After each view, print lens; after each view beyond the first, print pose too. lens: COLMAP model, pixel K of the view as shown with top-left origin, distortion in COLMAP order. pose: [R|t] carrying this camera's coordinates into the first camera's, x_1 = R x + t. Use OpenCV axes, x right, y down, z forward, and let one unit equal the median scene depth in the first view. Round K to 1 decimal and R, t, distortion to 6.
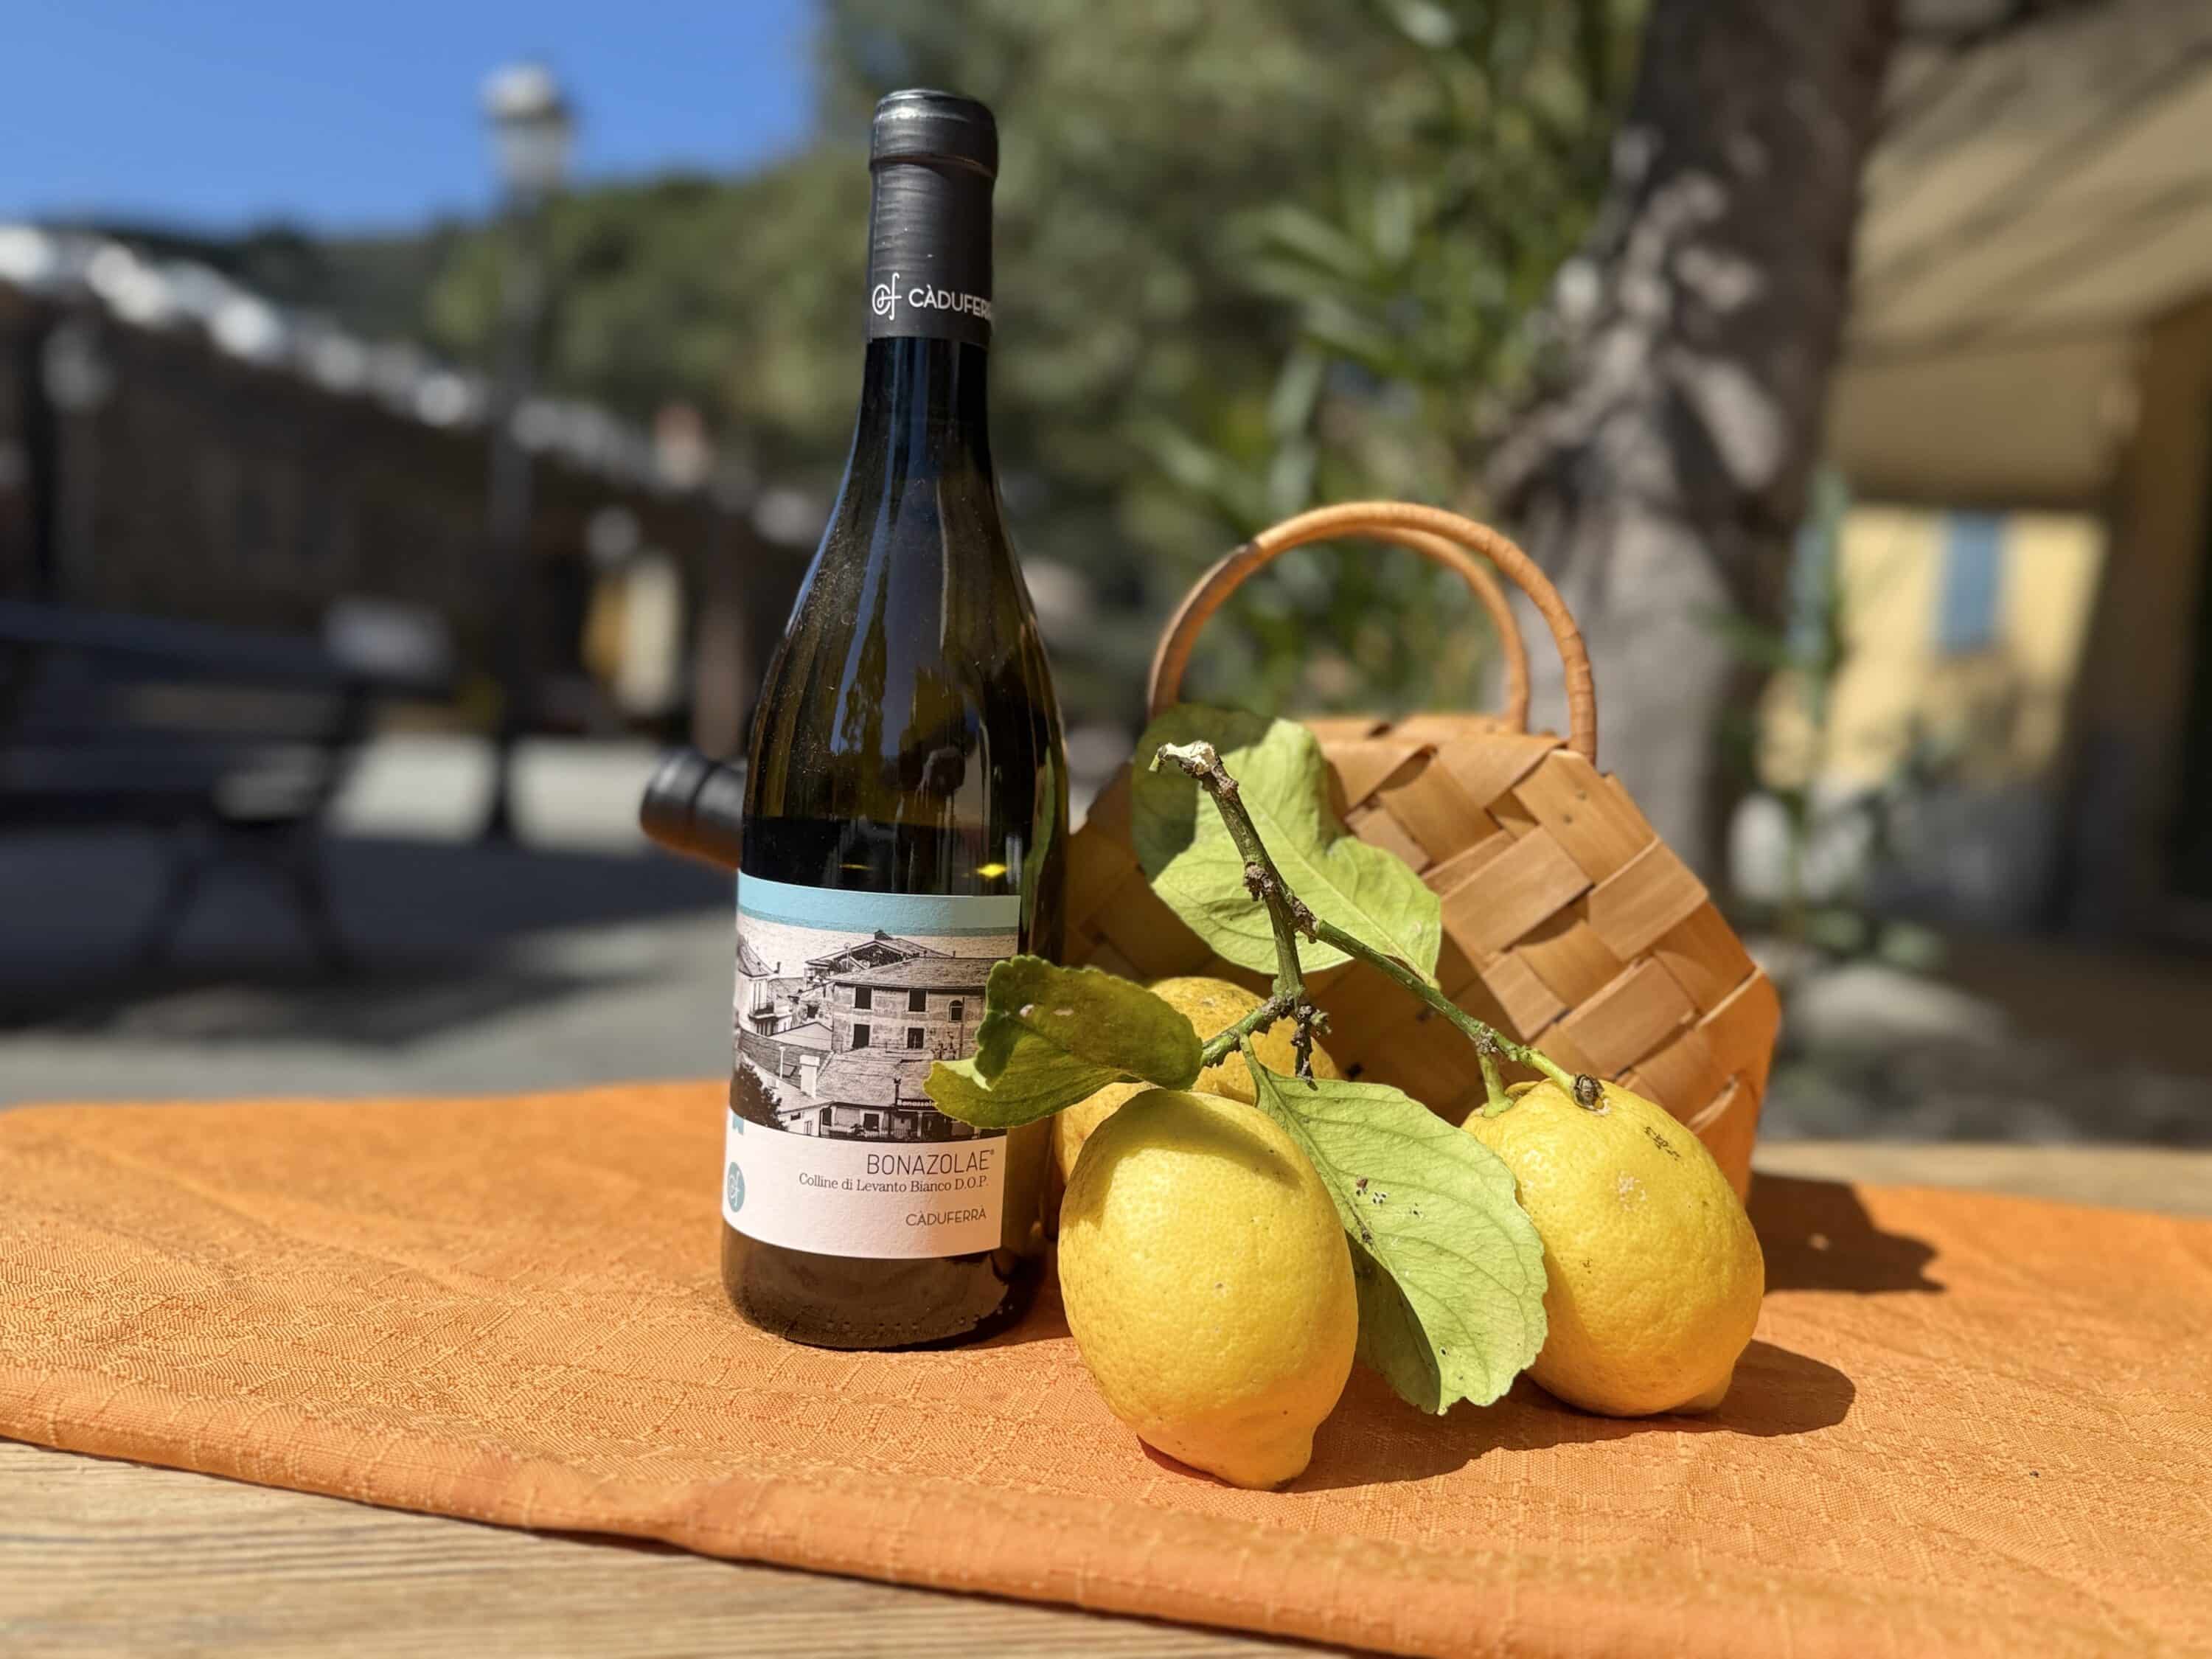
lens RADIAL K [[1796.5, 0, 1105.1], [0, 1796.5, 815.3], [0, 0, 1]] dist [-0.036154, -0.023855]
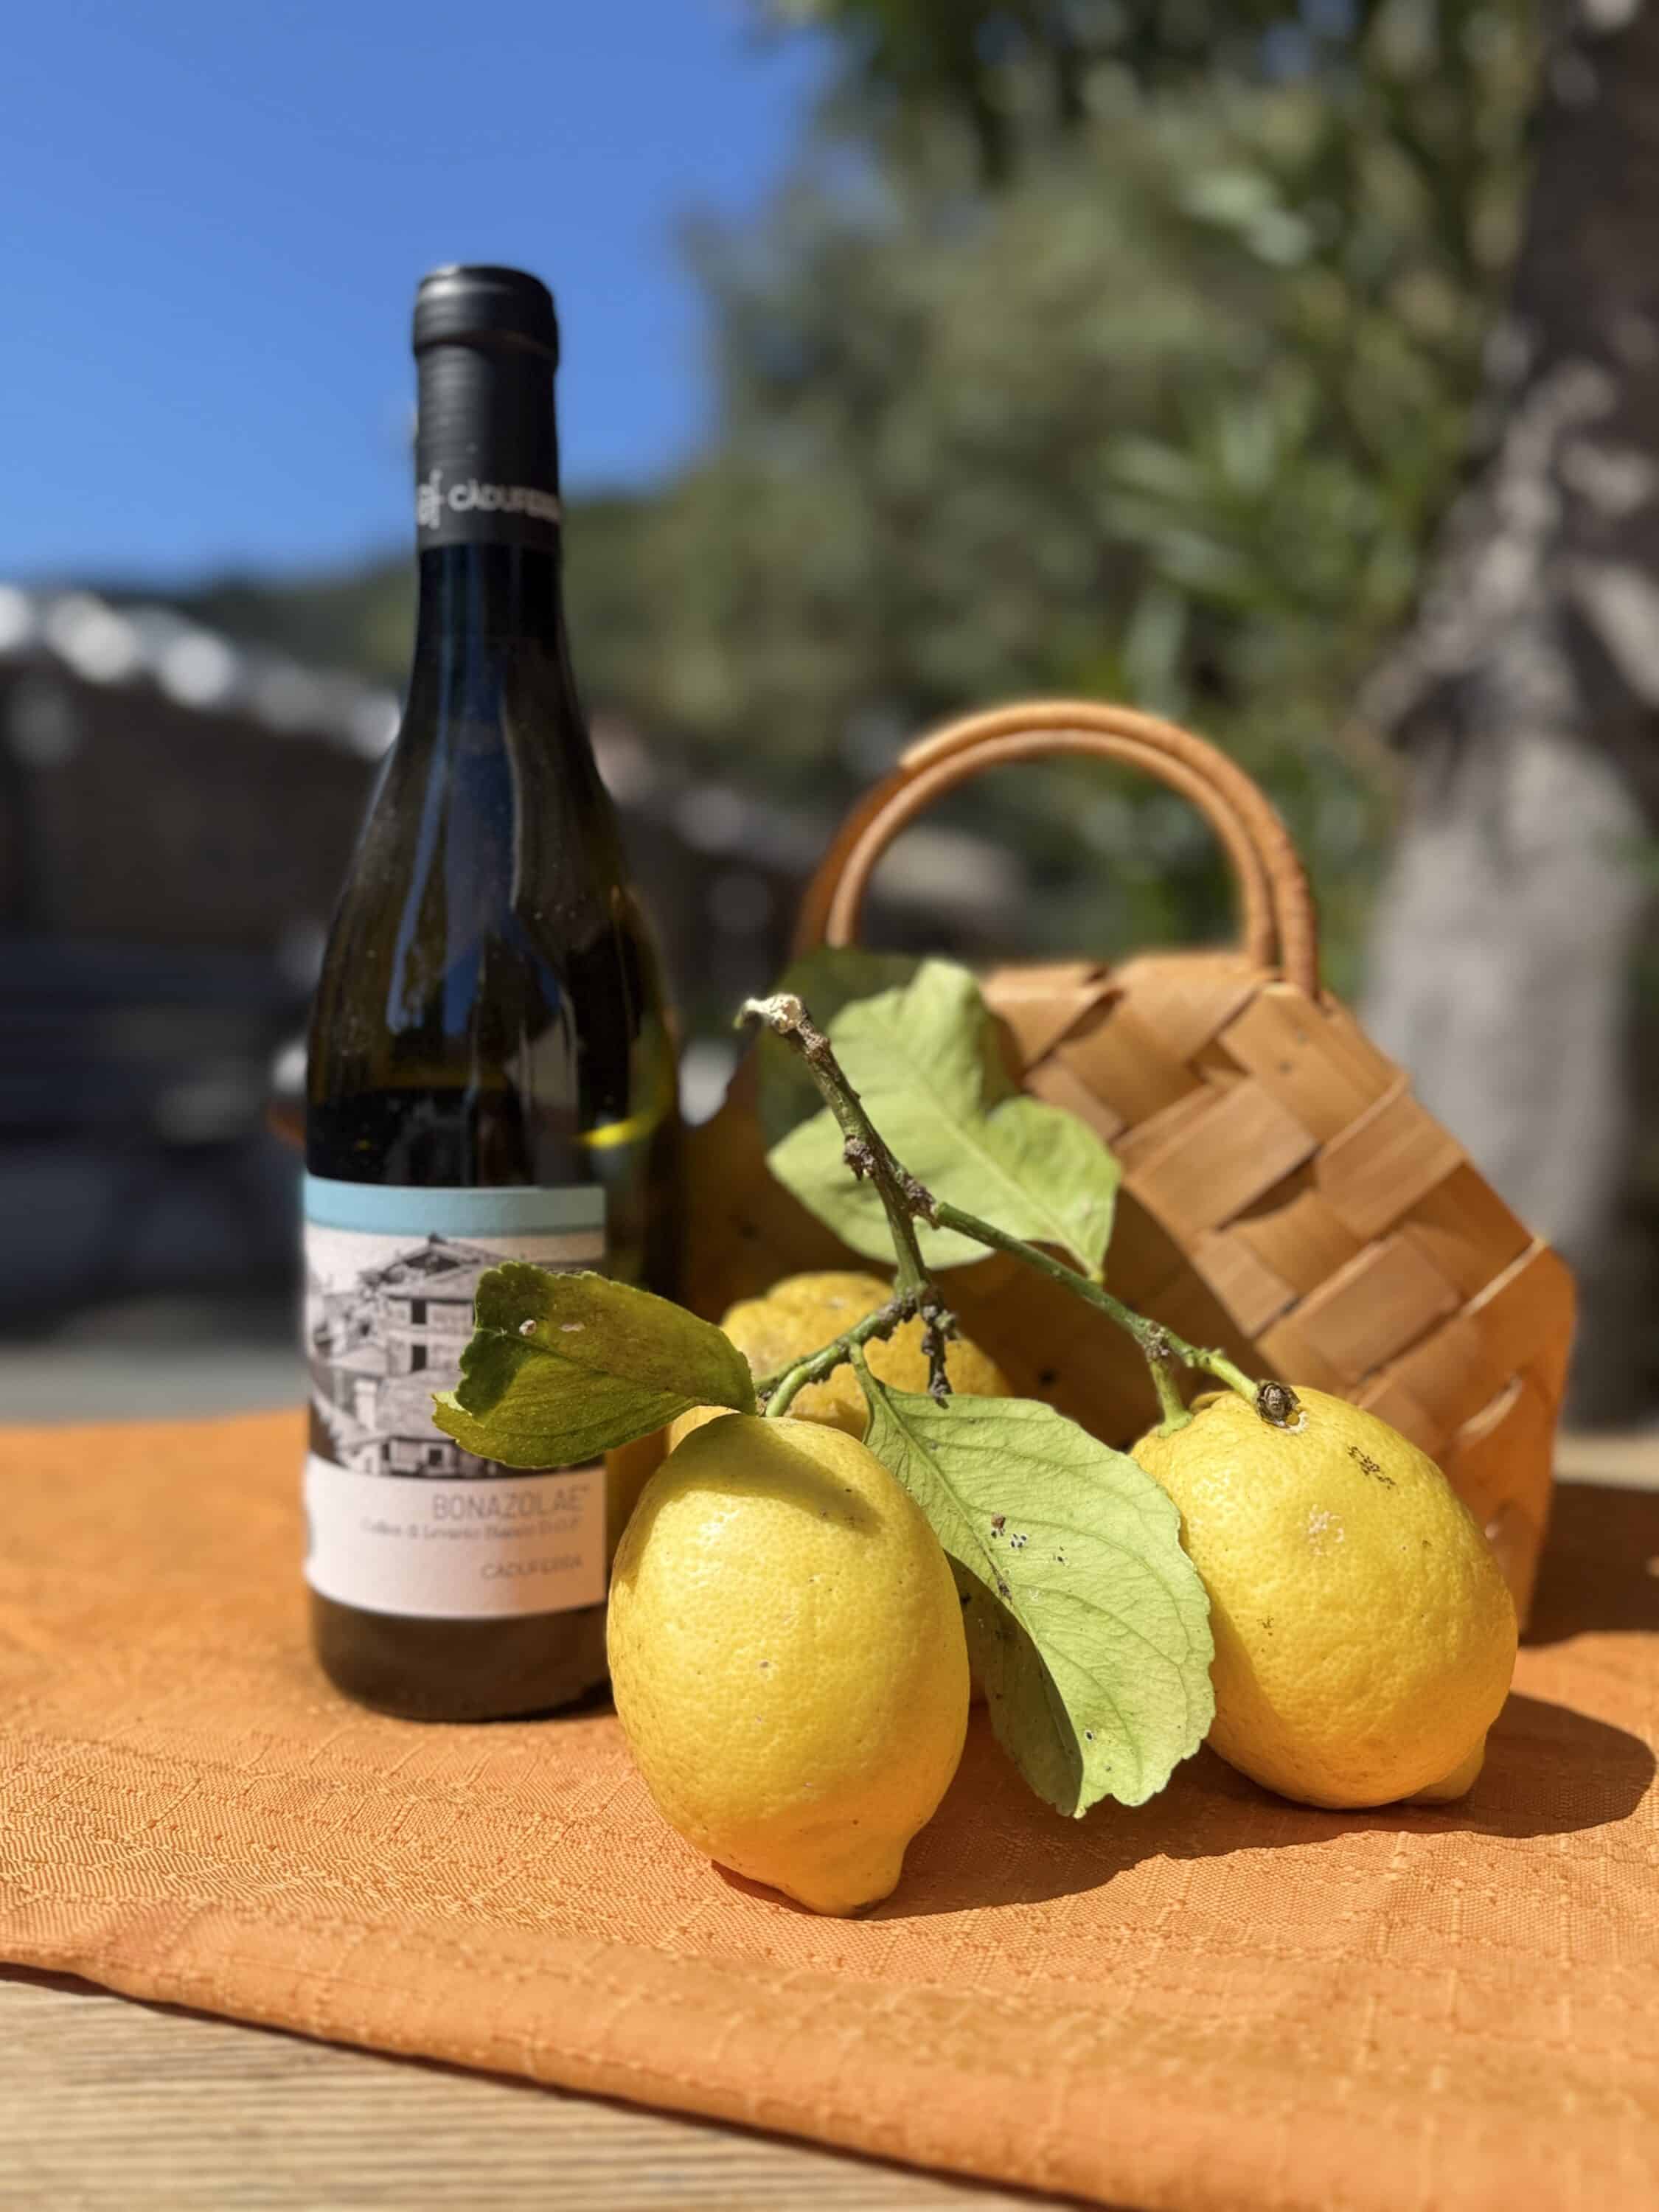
lens RADIAL K [[1796.5, 0, 840.7], [0, 1796.5, 1103.6], [0, 0, 1]] dist [-0.036154, -0.023855]
pose [[0.991021, -0.045780, -0.125627, 0.181245], [0.045593, 0.998951, -0.004361, 0.014891], [0.125695, -0.001405, 0.992068, 0.180331]]
